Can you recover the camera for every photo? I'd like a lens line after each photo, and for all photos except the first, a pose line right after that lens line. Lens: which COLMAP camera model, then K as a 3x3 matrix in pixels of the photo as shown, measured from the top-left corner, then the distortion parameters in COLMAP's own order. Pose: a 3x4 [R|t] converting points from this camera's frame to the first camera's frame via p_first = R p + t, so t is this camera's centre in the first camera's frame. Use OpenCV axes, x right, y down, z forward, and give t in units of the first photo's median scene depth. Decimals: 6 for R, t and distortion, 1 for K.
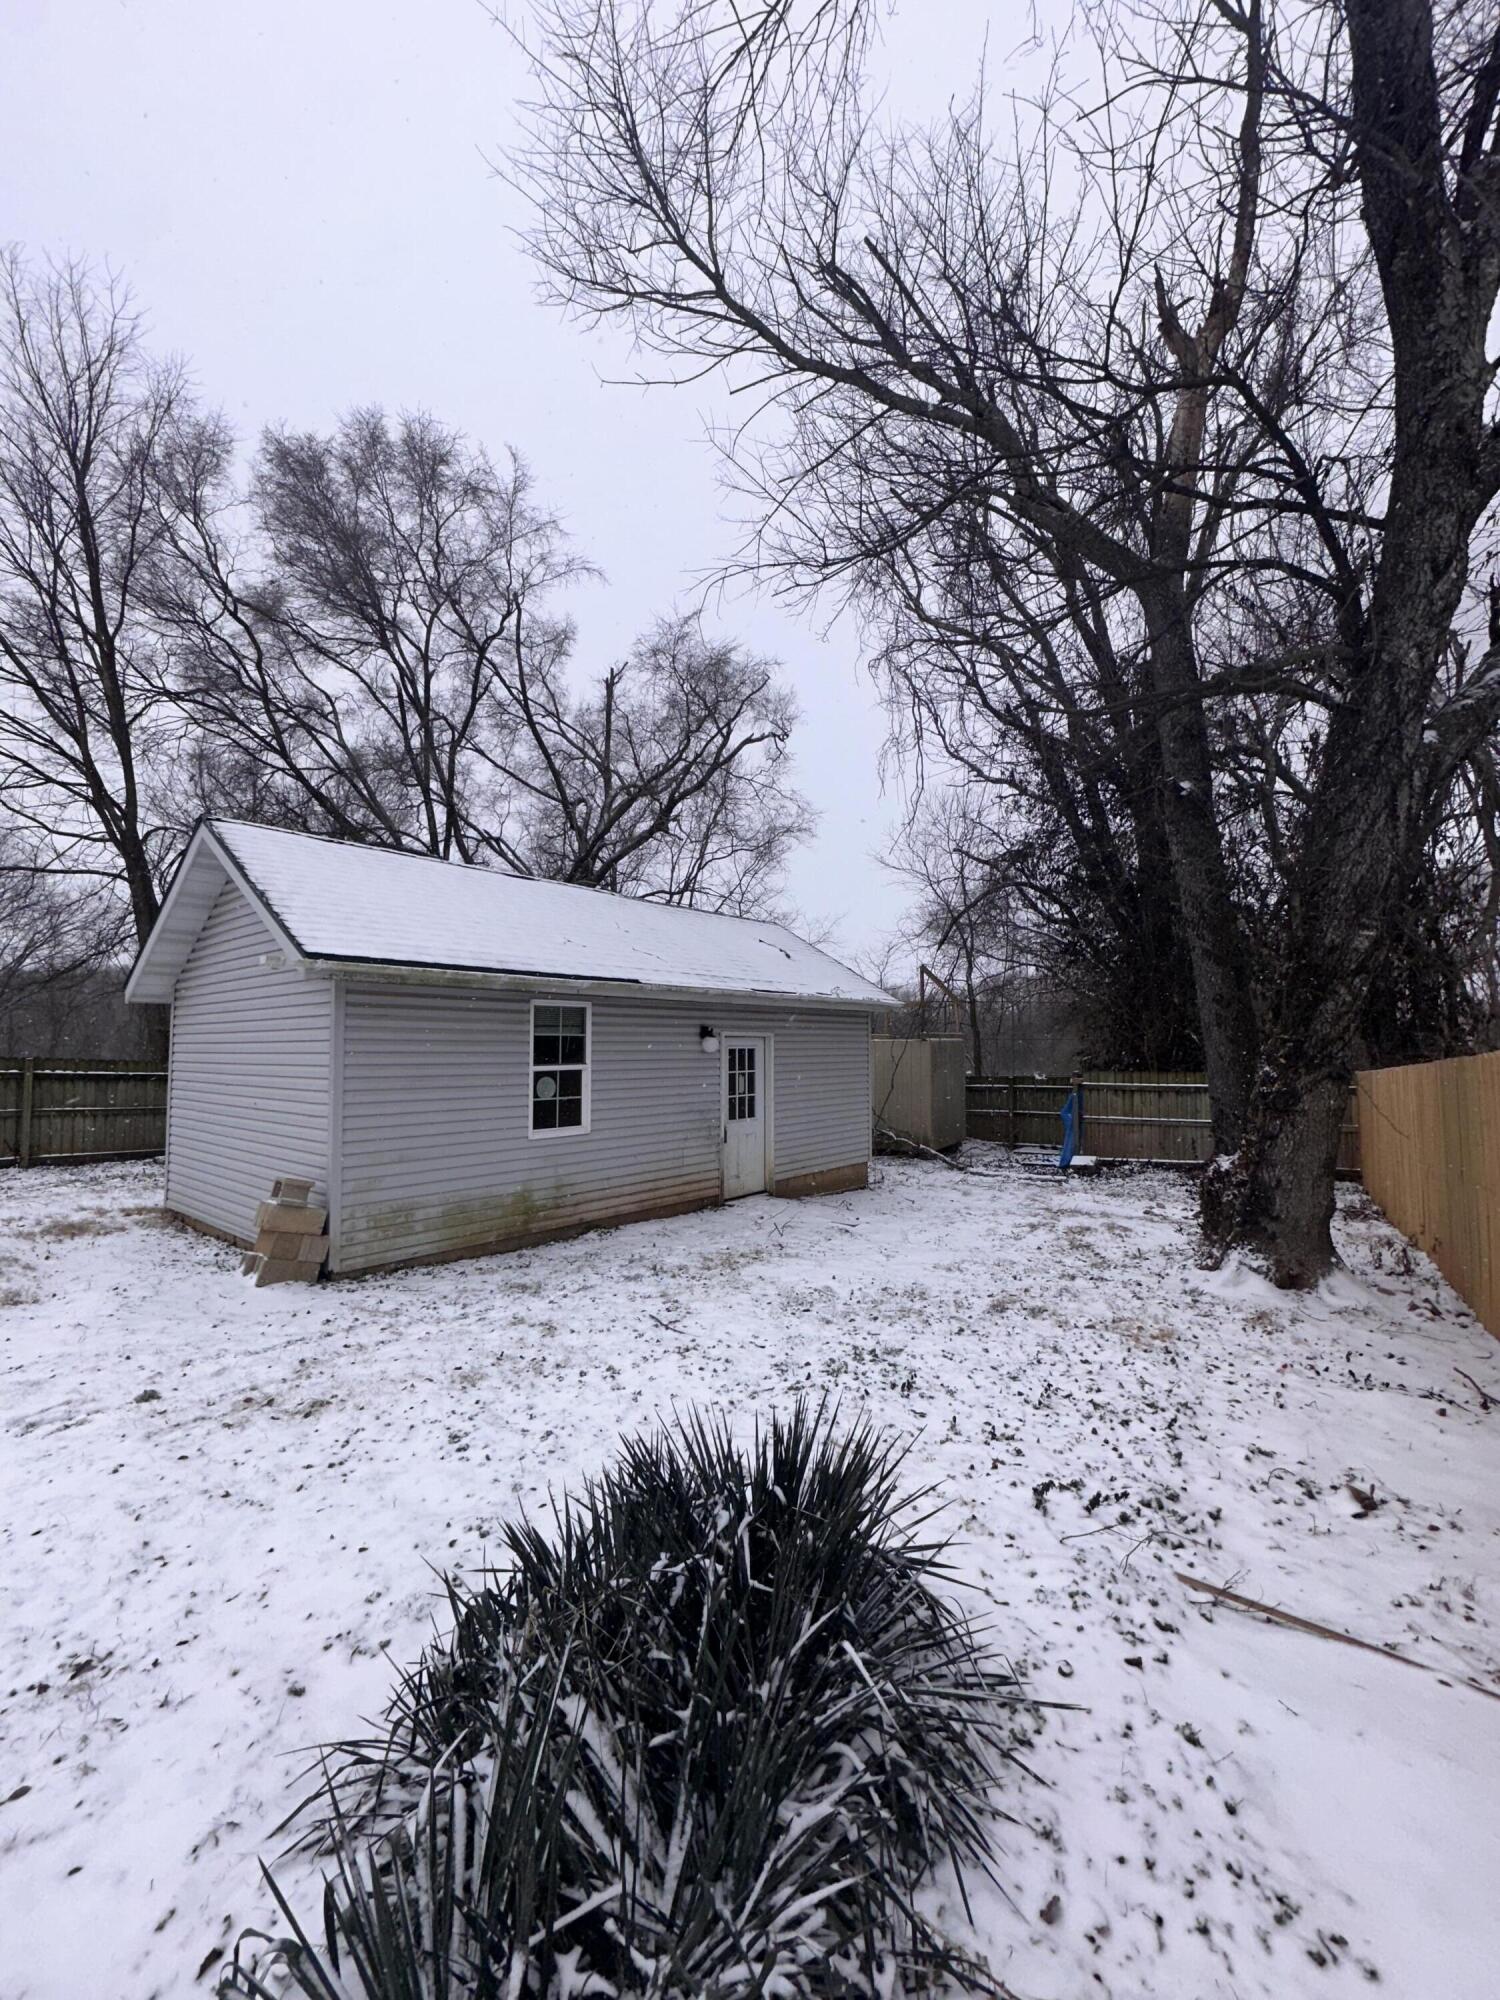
lens RADIAL K [[796.1, 0, 750.3], [0, 796.1, 998.5], [0, 0, 1]] dist [-0.004342, 0.000729]
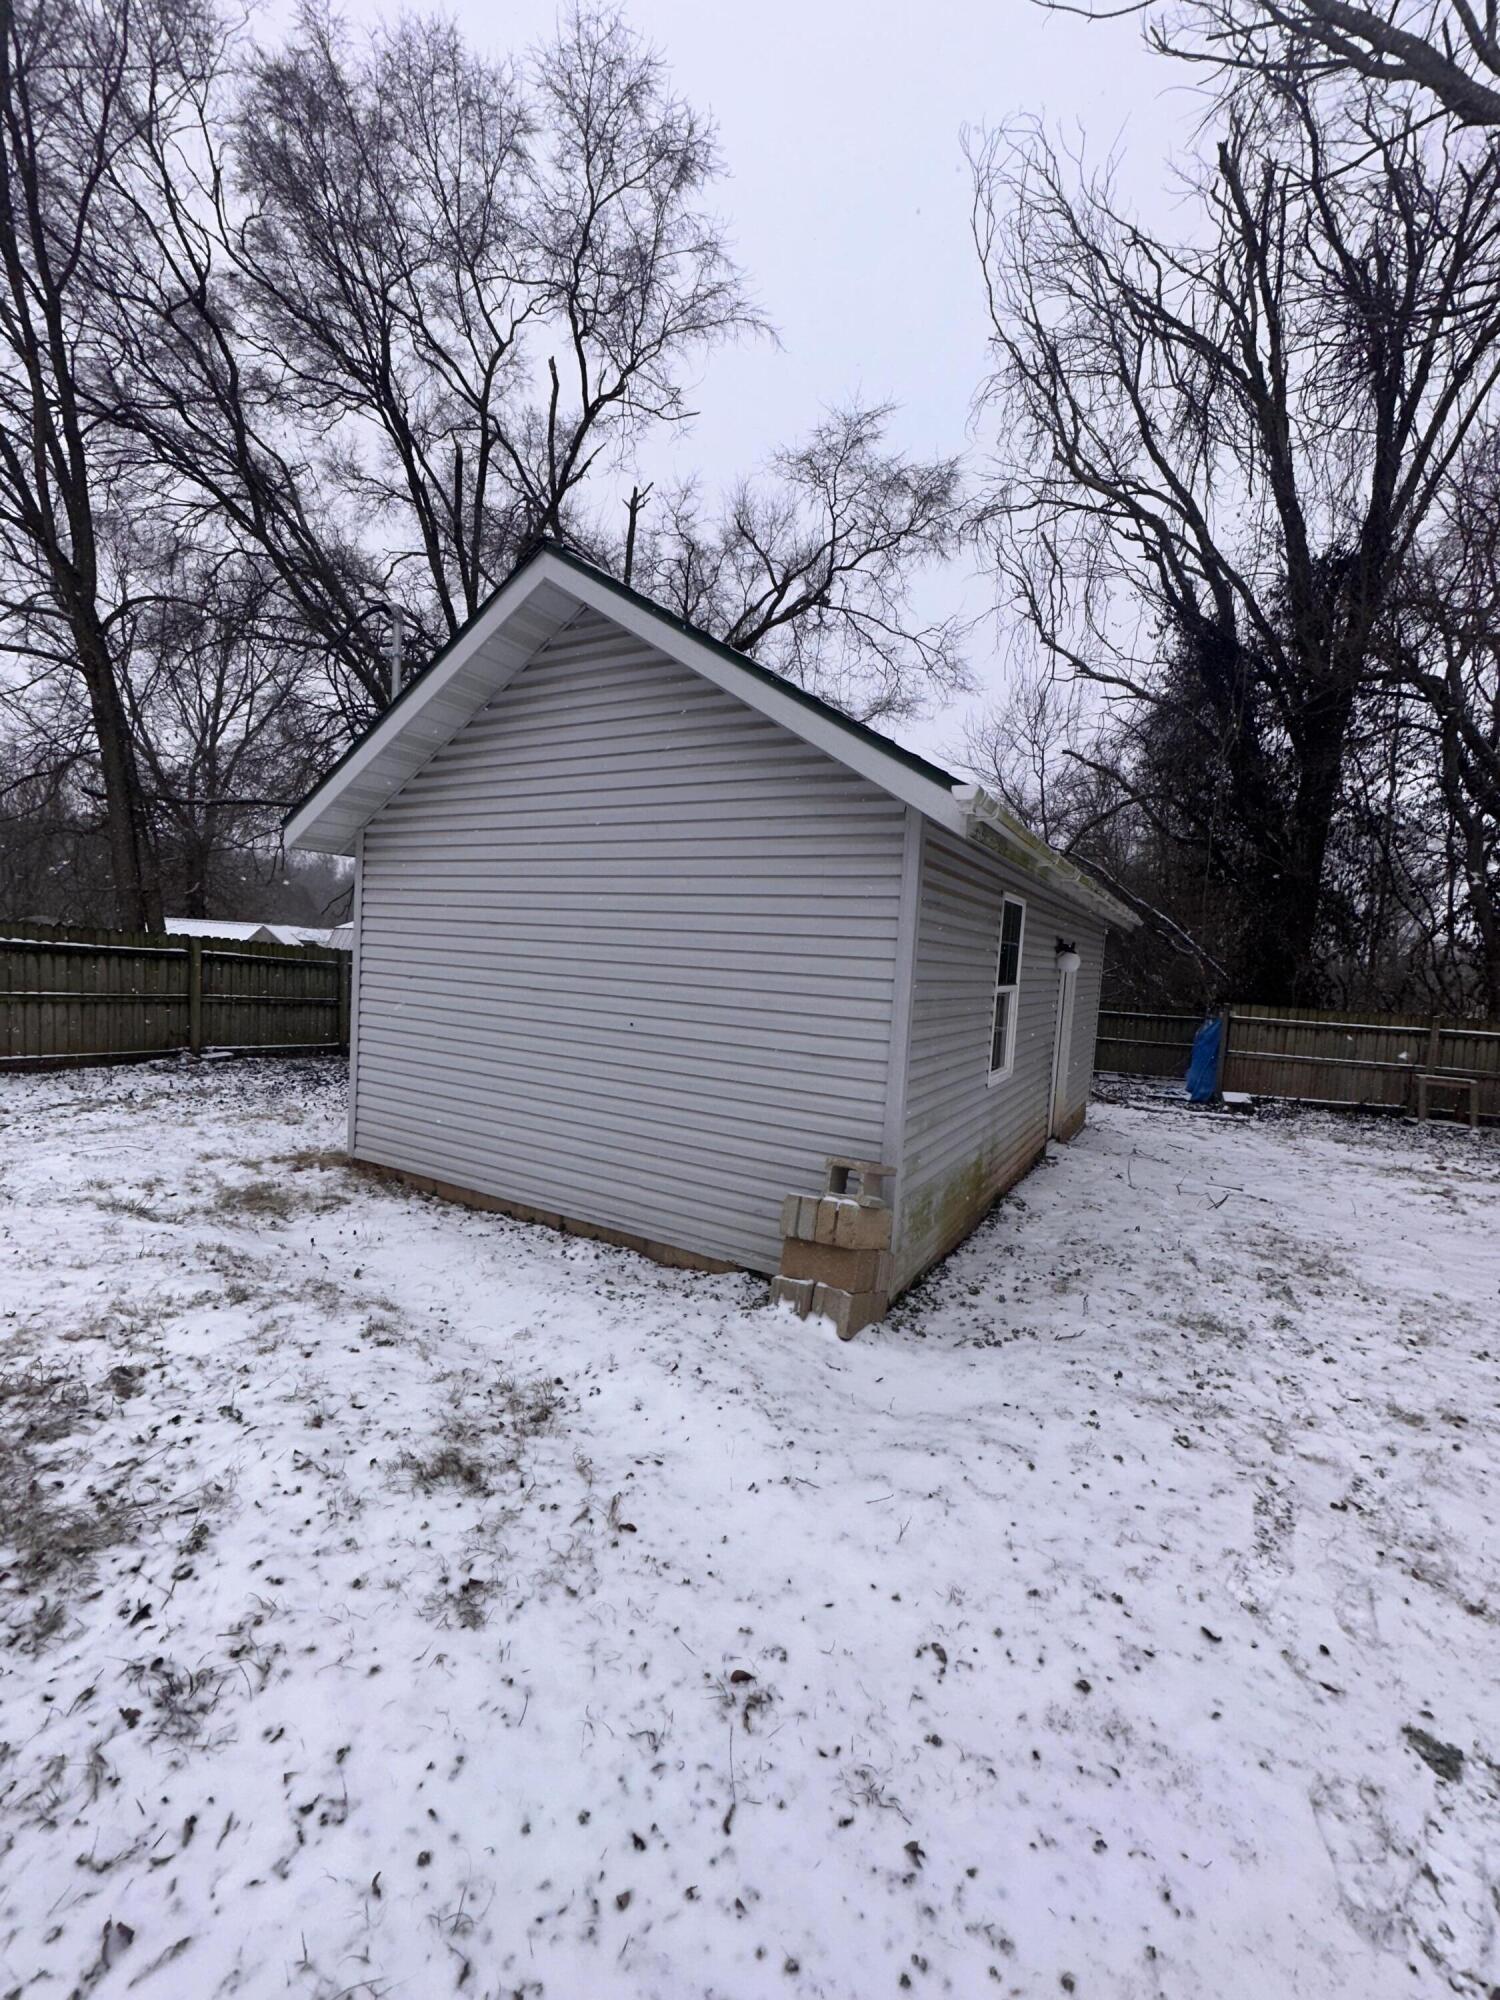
lens RADIAL K [[794.6, 0, 750.9], [0, 794.6, 1006.3], [0, 0, 1]] dist [-0.010221, -0.000378]
pose [[0.983428, 0.046311, 0.175286, -0.364176], [-0.069232, 0.989484, 0.126999, 0.016484], [-0.167561, -0.137030, 0.976292, 0.204149]]
